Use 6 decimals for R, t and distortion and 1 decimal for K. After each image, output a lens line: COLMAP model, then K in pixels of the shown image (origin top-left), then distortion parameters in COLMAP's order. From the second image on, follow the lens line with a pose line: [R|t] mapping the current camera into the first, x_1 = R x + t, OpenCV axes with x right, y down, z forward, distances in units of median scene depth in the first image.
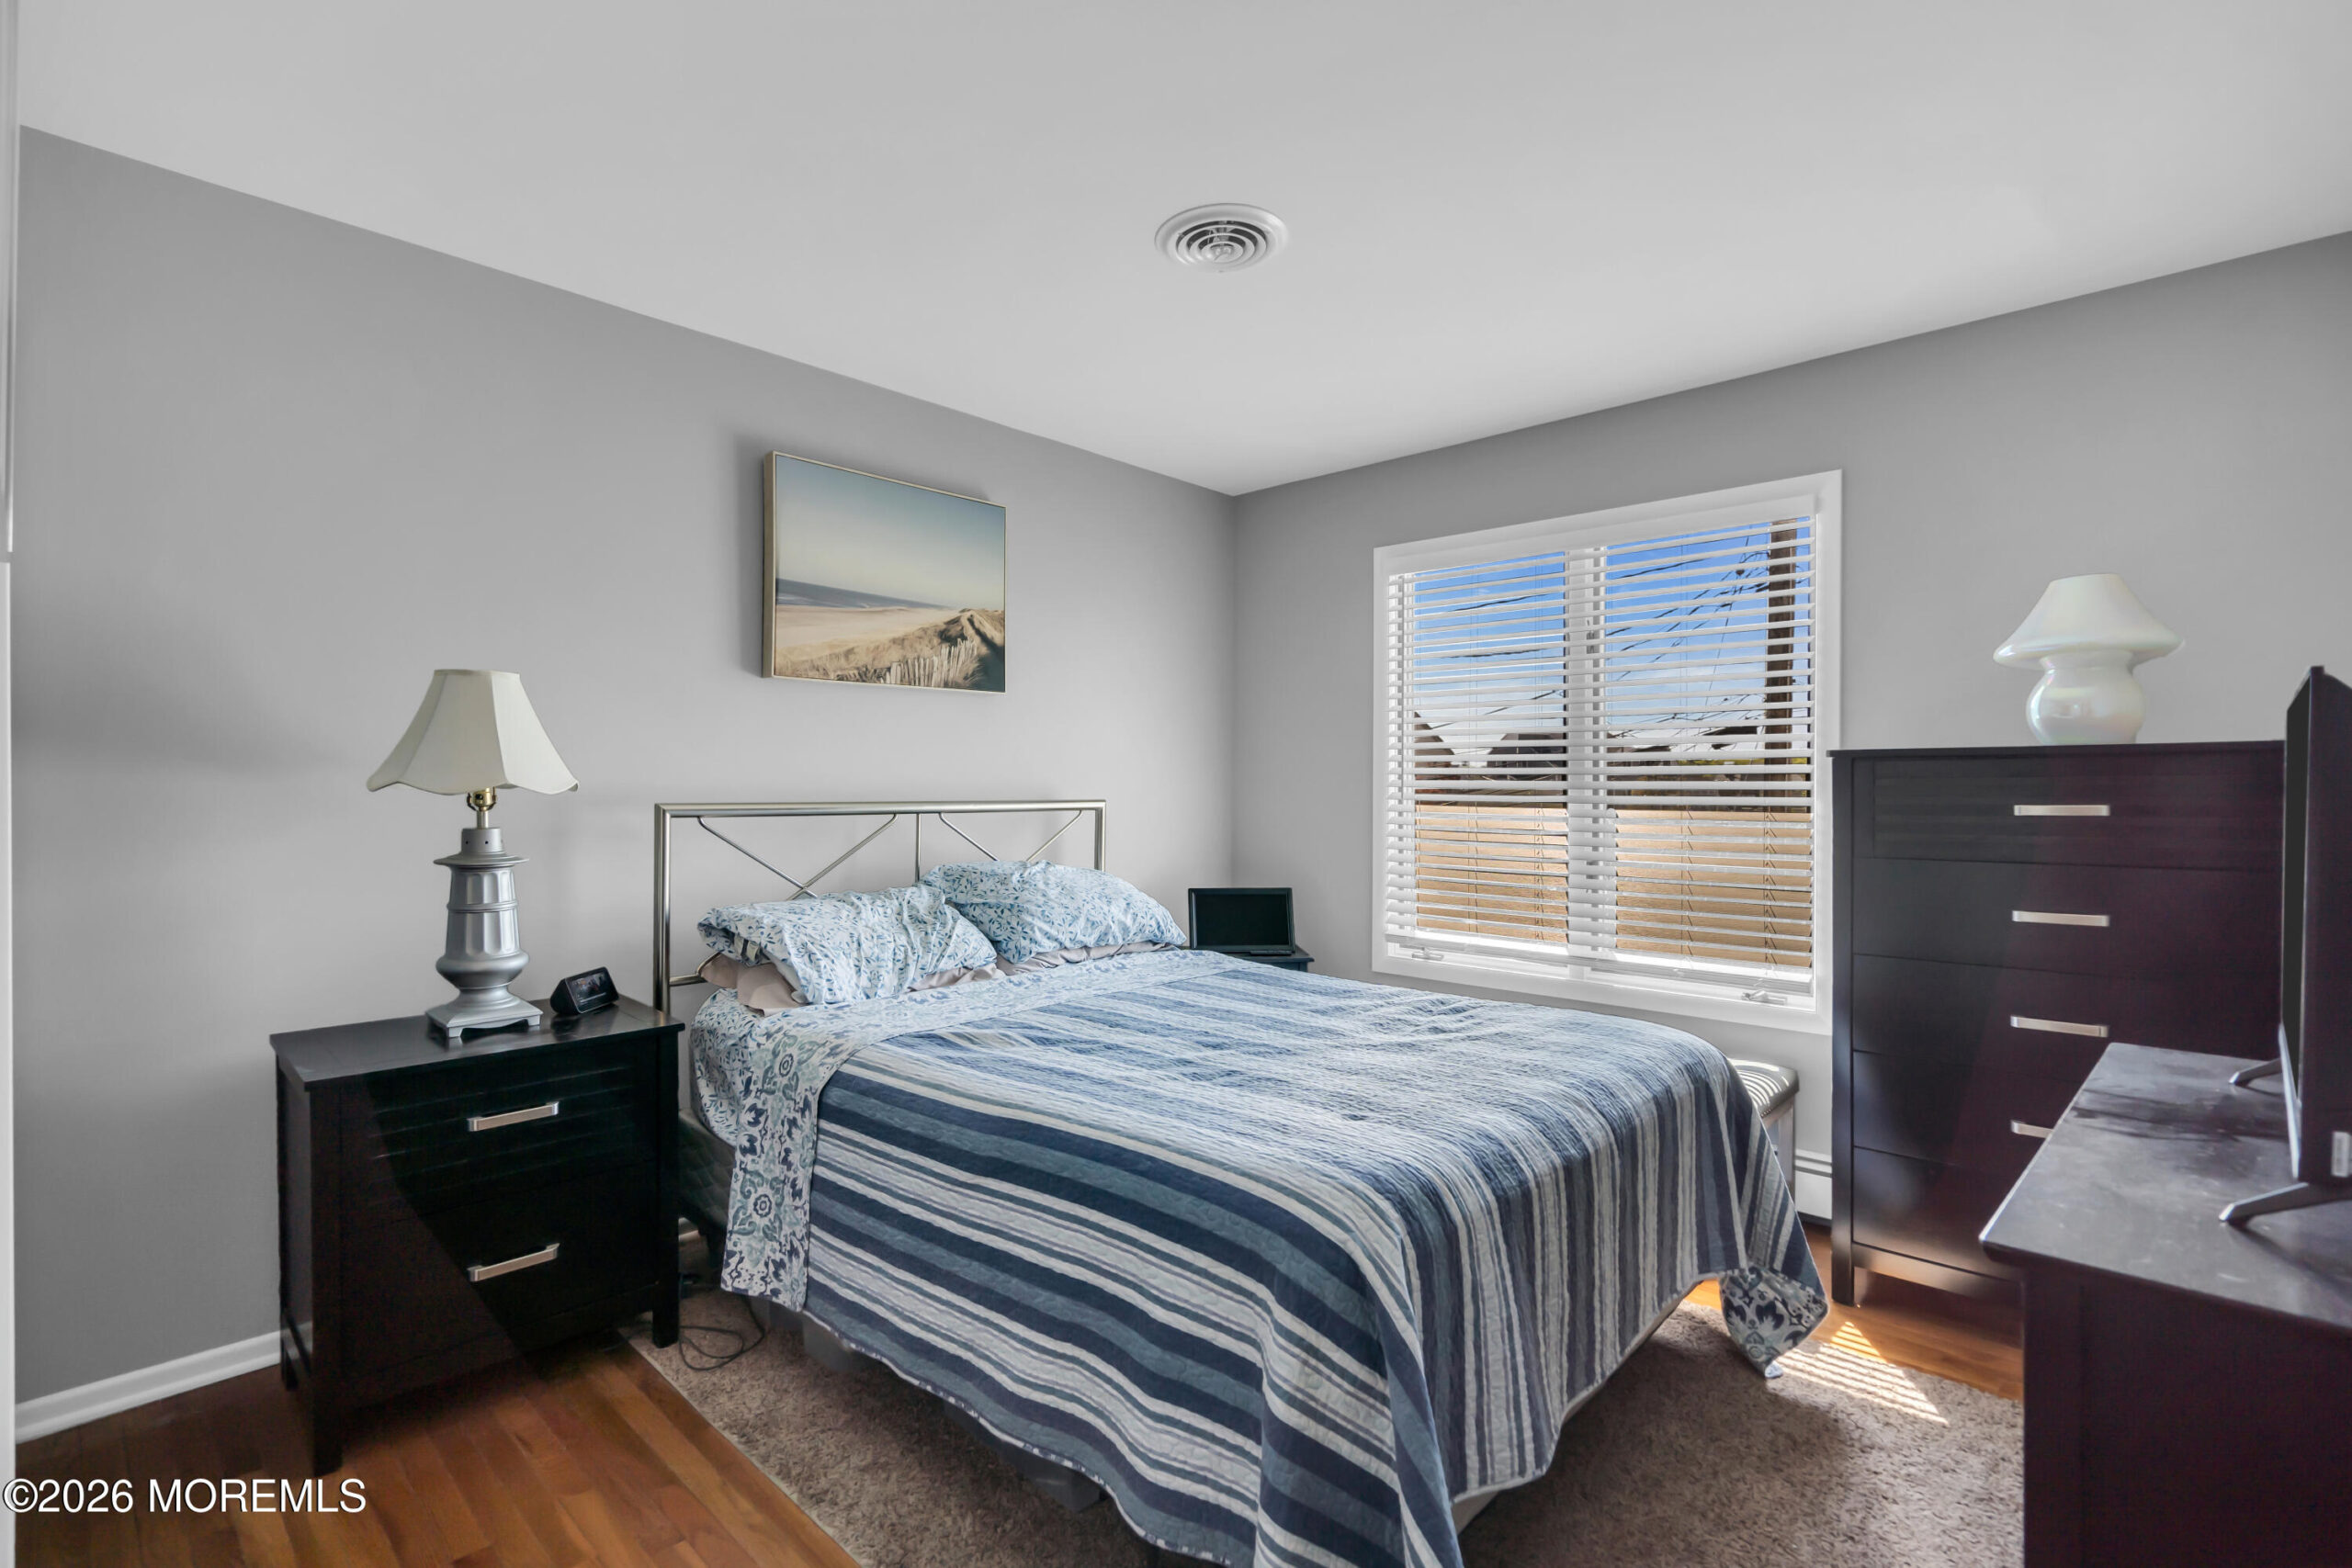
lens RADIAL K [[1142.3, 0, 1179.0], [0, 1142.3, 791.2], [0, 0, 1]] dist [-0.002931, -0.000124]
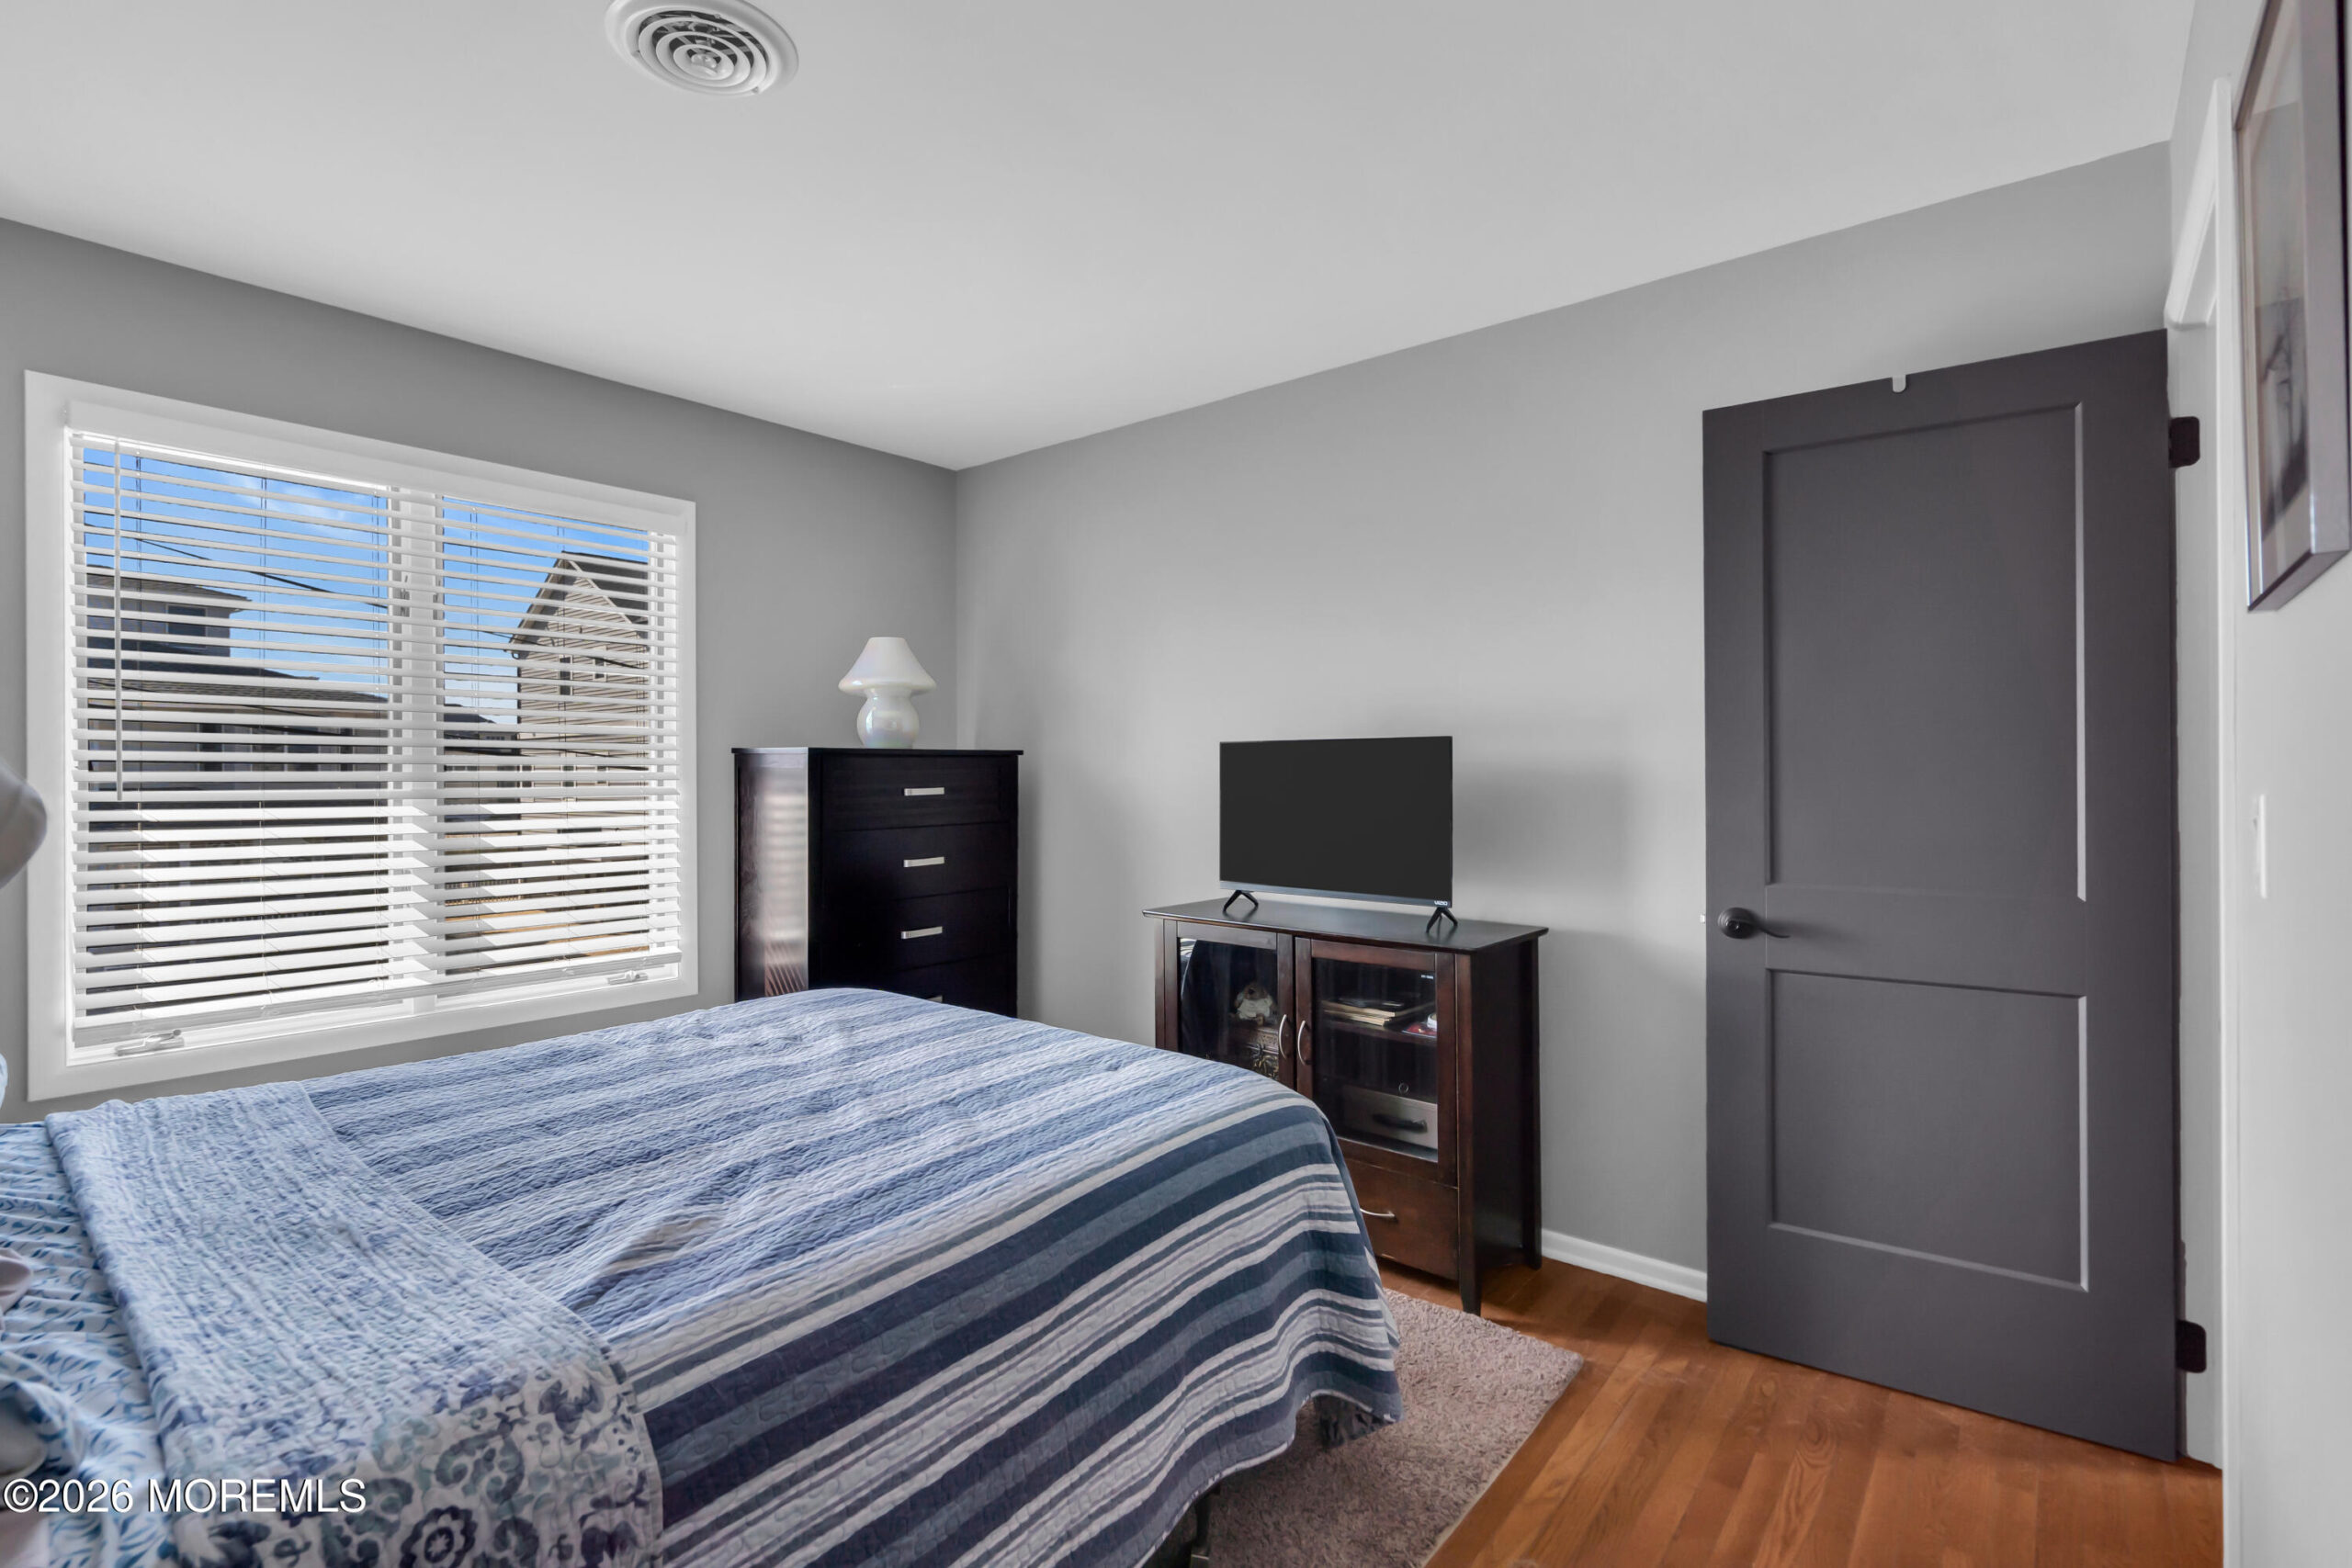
lens RADIAL K [[1083.5, 0, 1172.9], [0, 1083.5, 780.8], [0, 0, 1]] dist [-0.002300, 0.000291]
pose [[-0.083726, -0.009366, 0.996445, -0.784018], [0.007571, 0.999921, 0.010035, -0.010733], [-0.996460, 0.008385, -0.083649, 0.869664]]
